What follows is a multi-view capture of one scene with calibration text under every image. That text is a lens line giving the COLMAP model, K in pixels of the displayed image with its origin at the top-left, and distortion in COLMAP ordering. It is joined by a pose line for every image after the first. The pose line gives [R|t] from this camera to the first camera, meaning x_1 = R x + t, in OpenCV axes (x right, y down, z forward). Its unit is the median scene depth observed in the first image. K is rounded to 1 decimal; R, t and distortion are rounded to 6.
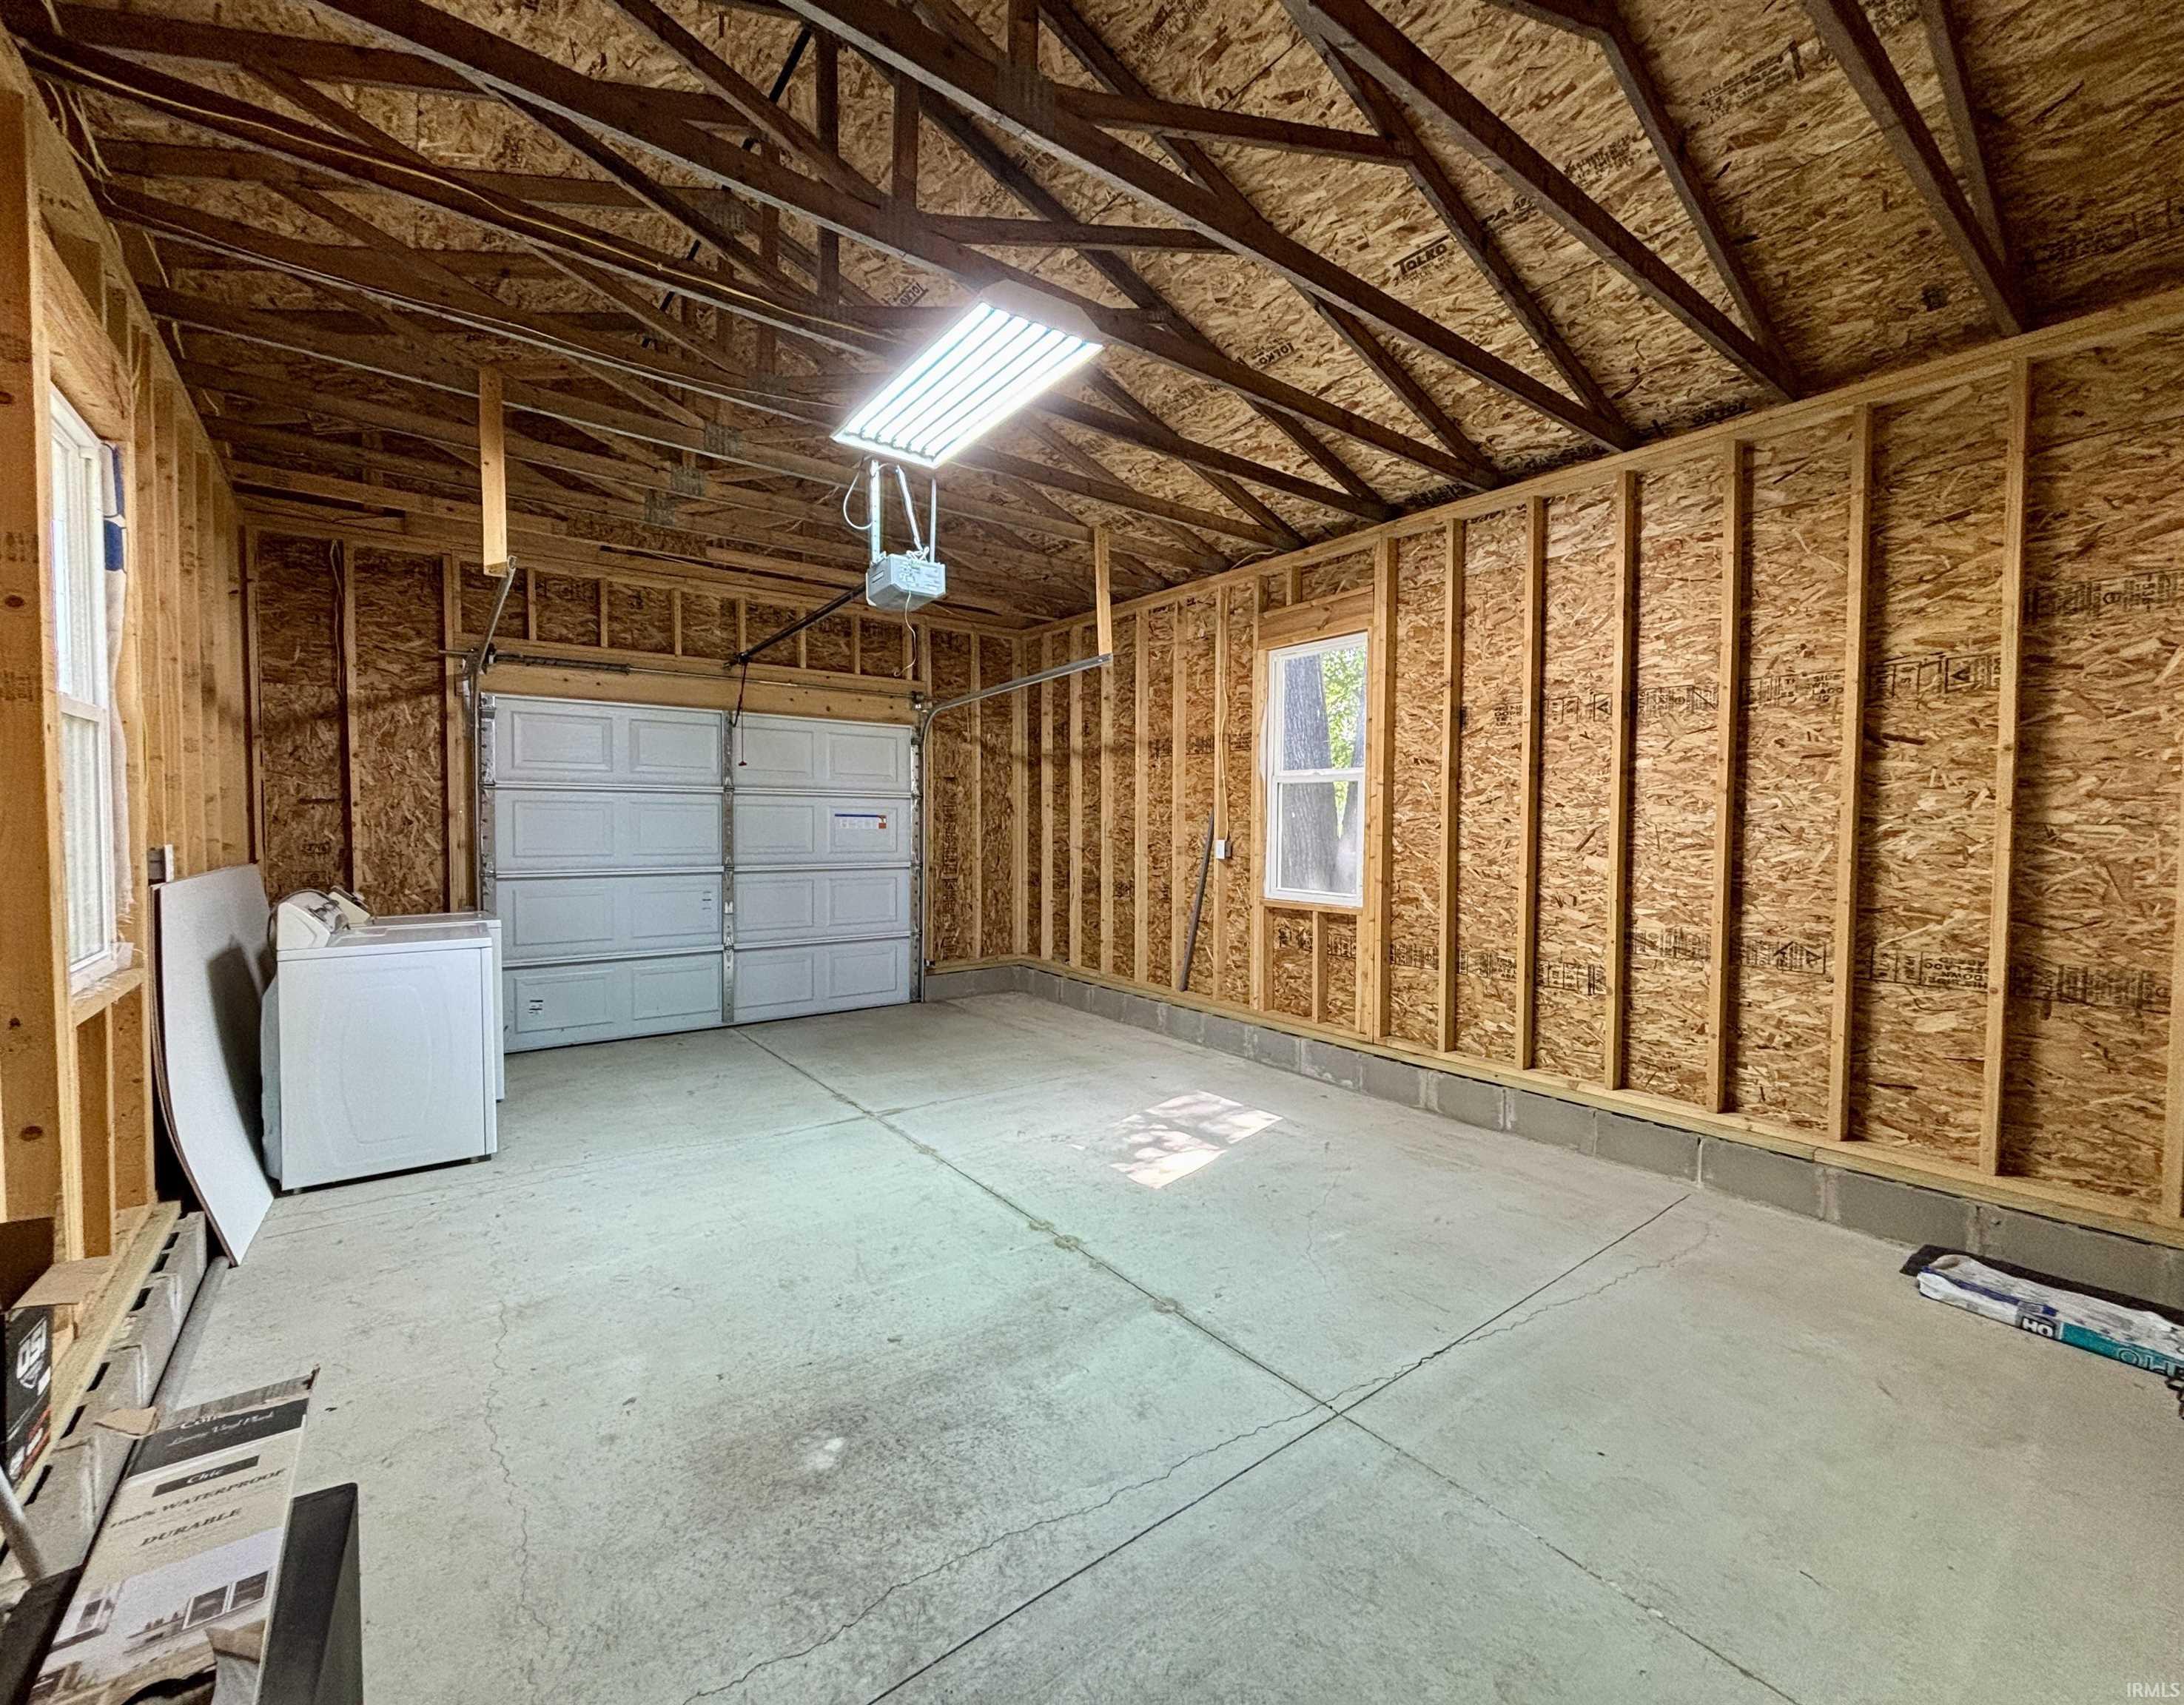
lens RADIAL K [[902.3, 0, 1092.0], [0, 902.3, 852.5], [0, 0, 1]] dist [0.000736, 0.000051]
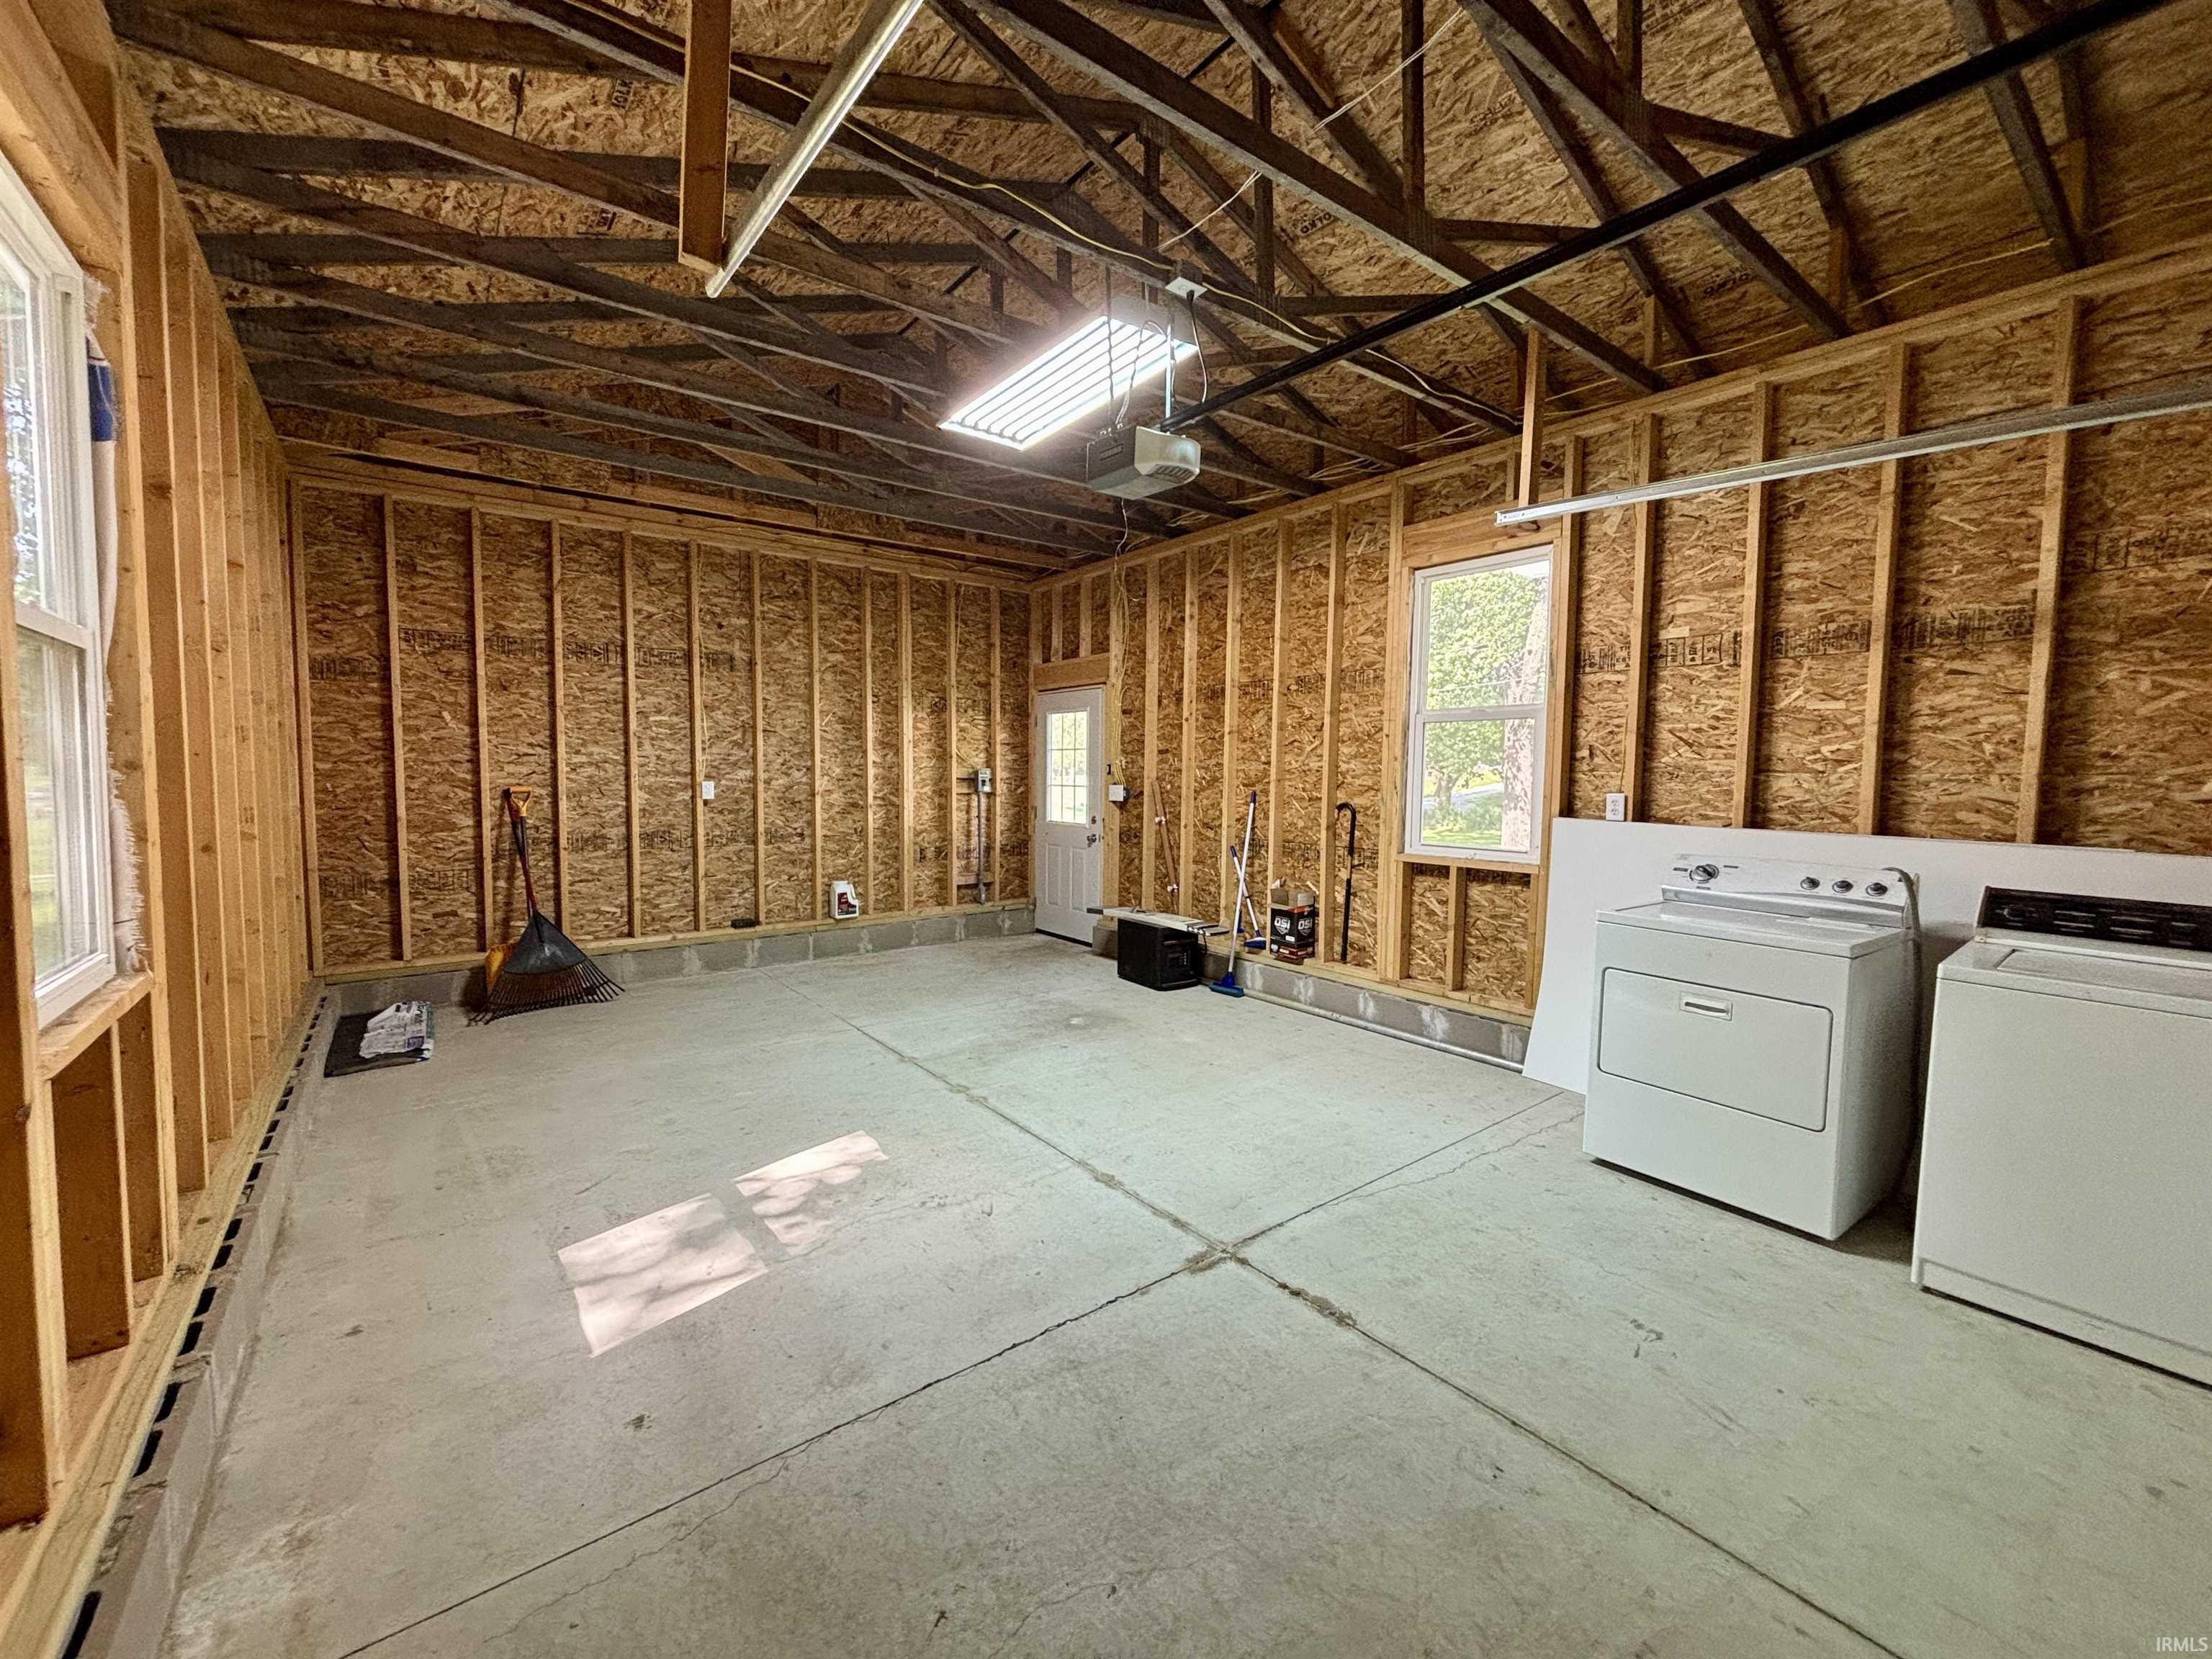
lens RADIAL K [[897.3, 0, 1098.9], [0, 897.3, 831.6], [0, 0, 1]] dist [0.010695, -0.000406]
pose [[-0.999771, -0.012312, -0.017516, -0.184416], [-0.014170, 0.993803, 0.110251, -0.079735], [0.016050, 0.110474, -0.993749, 2.053512]]
